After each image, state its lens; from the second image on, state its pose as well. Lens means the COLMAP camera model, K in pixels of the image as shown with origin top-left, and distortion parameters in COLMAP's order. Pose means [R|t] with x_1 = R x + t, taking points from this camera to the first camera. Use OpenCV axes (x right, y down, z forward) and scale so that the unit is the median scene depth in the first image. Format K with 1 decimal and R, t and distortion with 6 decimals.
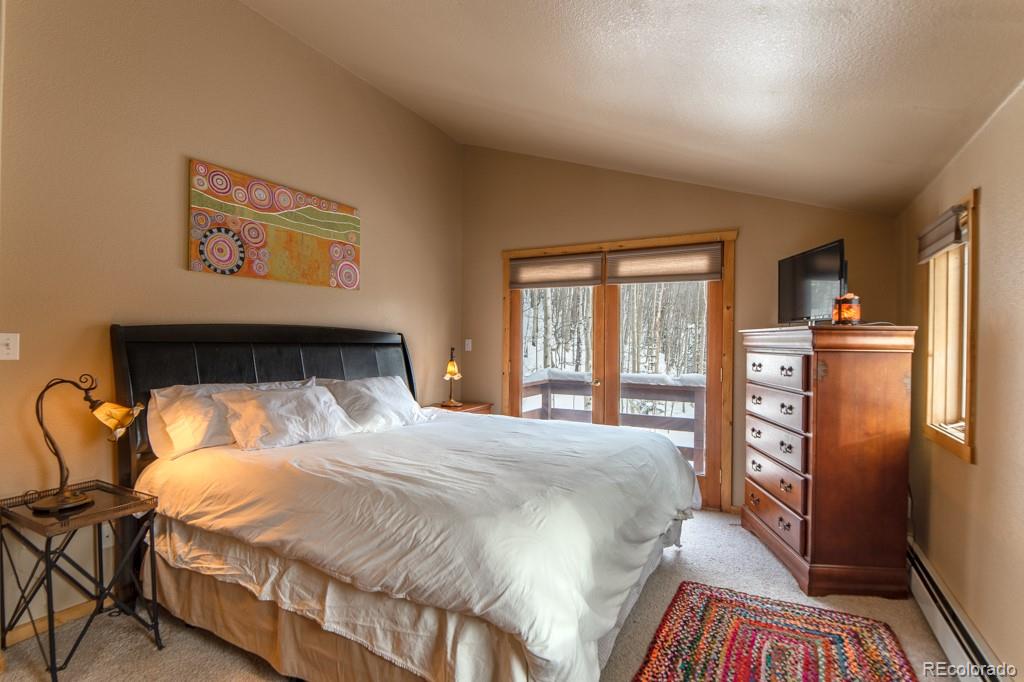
lens RADIAL K [[501.8, 0, 519.9], [0, 501.8, 339.7], [0, 0, 1]] dist [-0.006714, -0.005946]
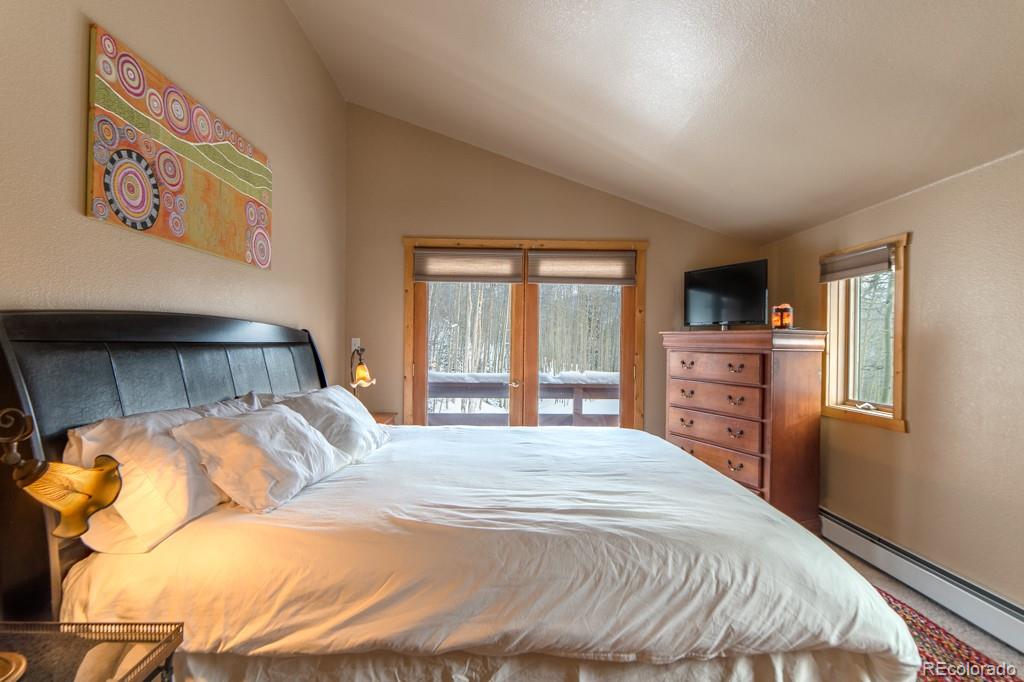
lens RADIAL K [[501.8, 0, 510.1], [0, 501.8, 340.6], [0, 0, 1]] dist [-0.006714, -0.005946]
pose [[0.863503, 0.004675, 0.504322, -0.530221], [-0.007446, 0.999966, 0.003480, -0.001444], [-0.504289, -0.006760, 0.863509, 0.263435]]
